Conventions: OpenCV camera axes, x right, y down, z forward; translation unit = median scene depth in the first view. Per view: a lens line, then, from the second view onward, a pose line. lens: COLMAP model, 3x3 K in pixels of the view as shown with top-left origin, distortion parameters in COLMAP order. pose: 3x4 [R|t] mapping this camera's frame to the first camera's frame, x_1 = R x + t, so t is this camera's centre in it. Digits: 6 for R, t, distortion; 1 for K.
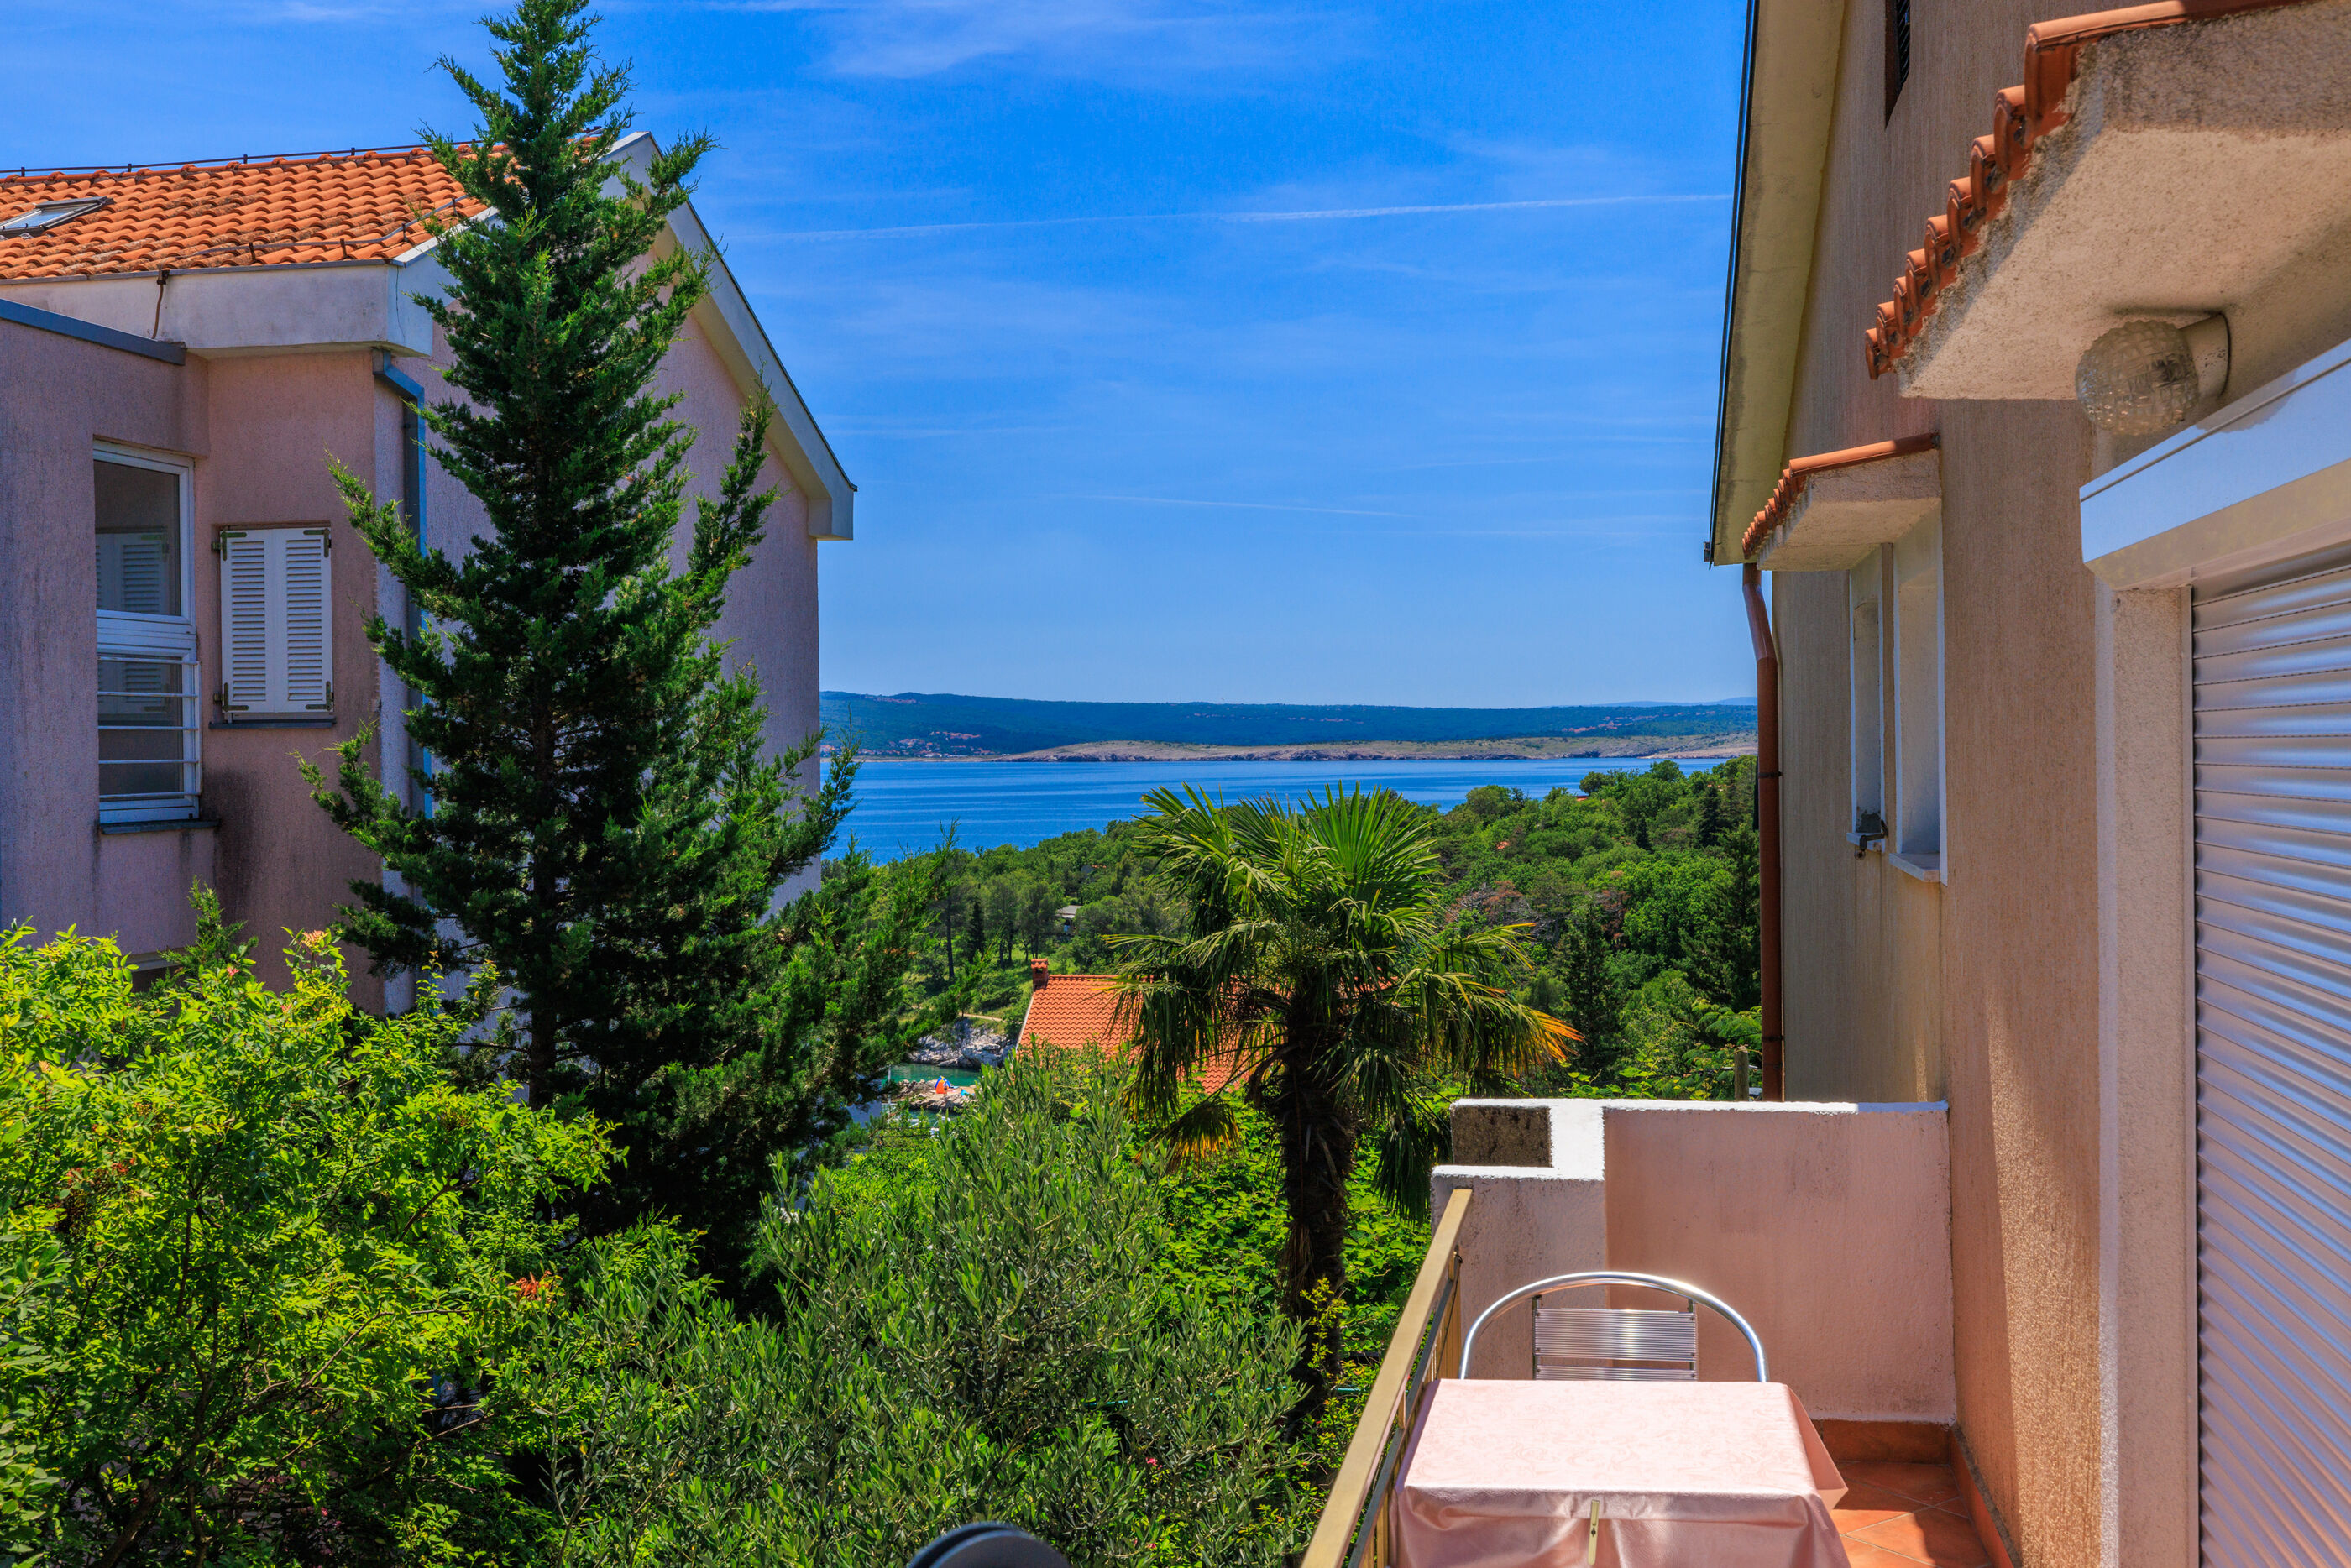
lens RADIAL K [[2191.8, 0, 1175.5], [0, 2191.8, 784.0], [0, 0, 1]] dist [-0.056239, 0.137694]
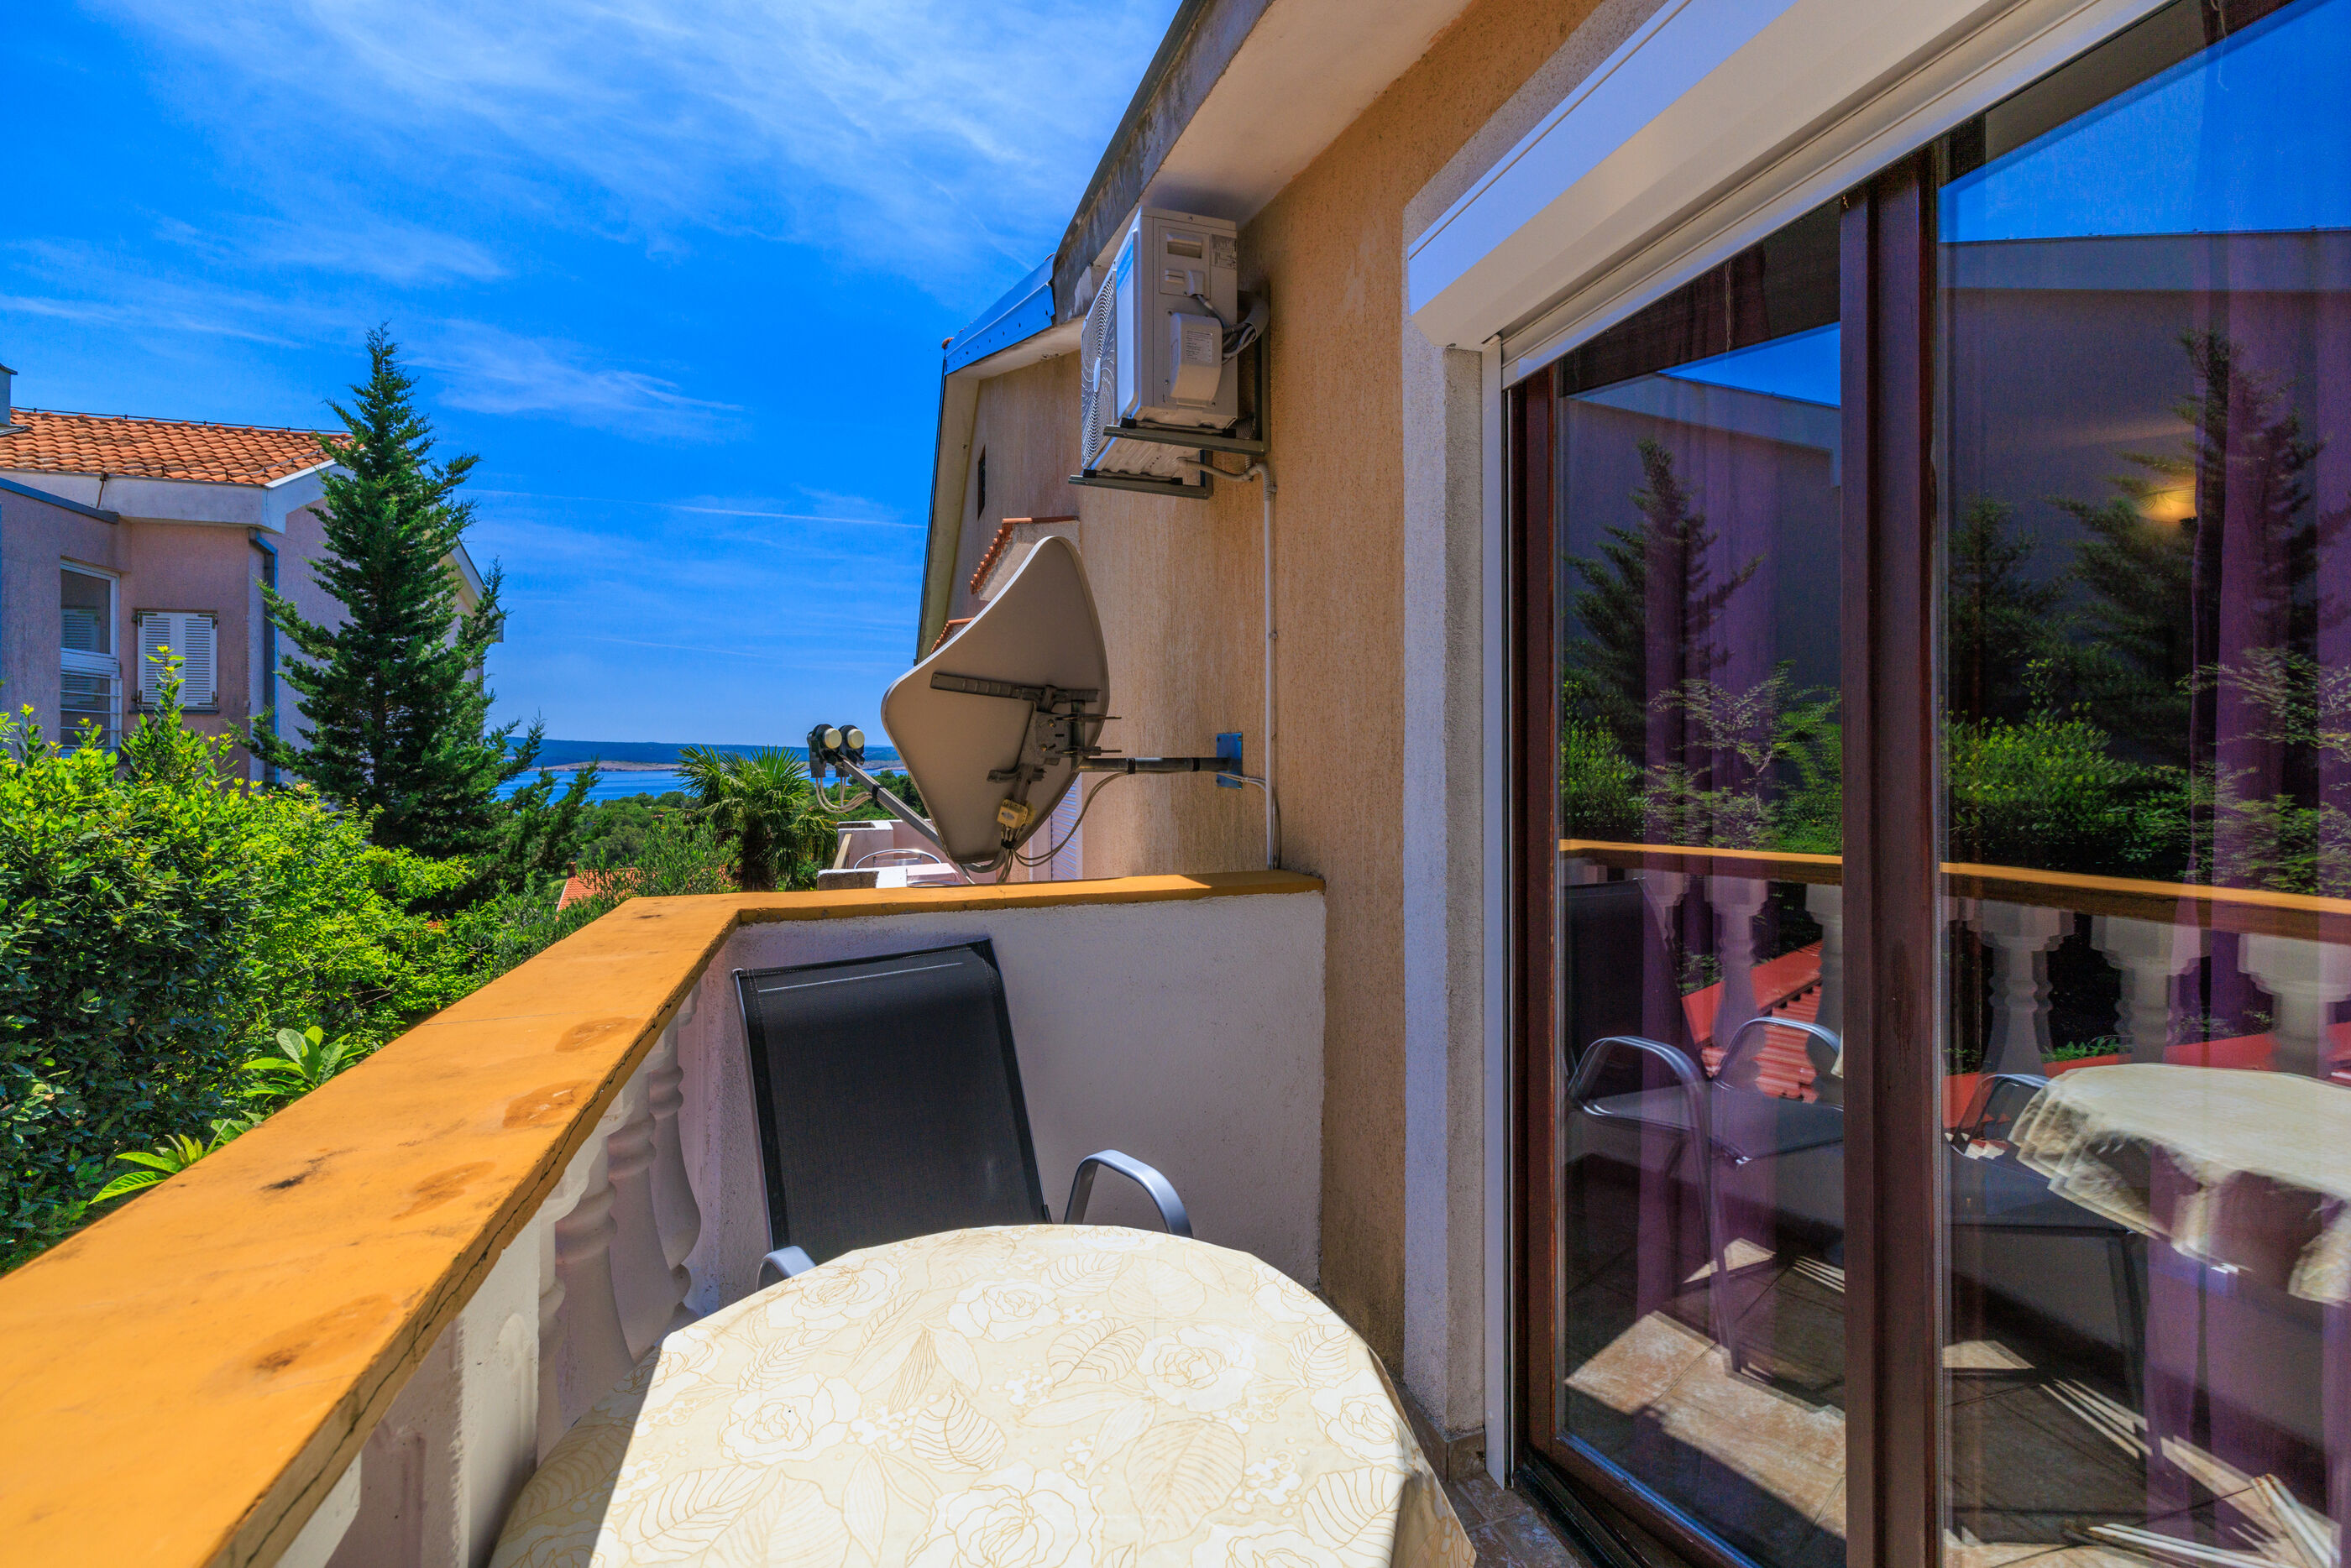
lens RADIAL K [[997.9, 0, 1180.8], [0, 997.9, 726.8], [0, 0, 1]] dist [0.000213, 0.000439]
pose [[0.873323, 0.021882, 0.486650, -0.072629], [0.009076, 0.998086, -0.061166, 0.055088], [-0.487058, 0.057835, 0.871453, -0.241912]]
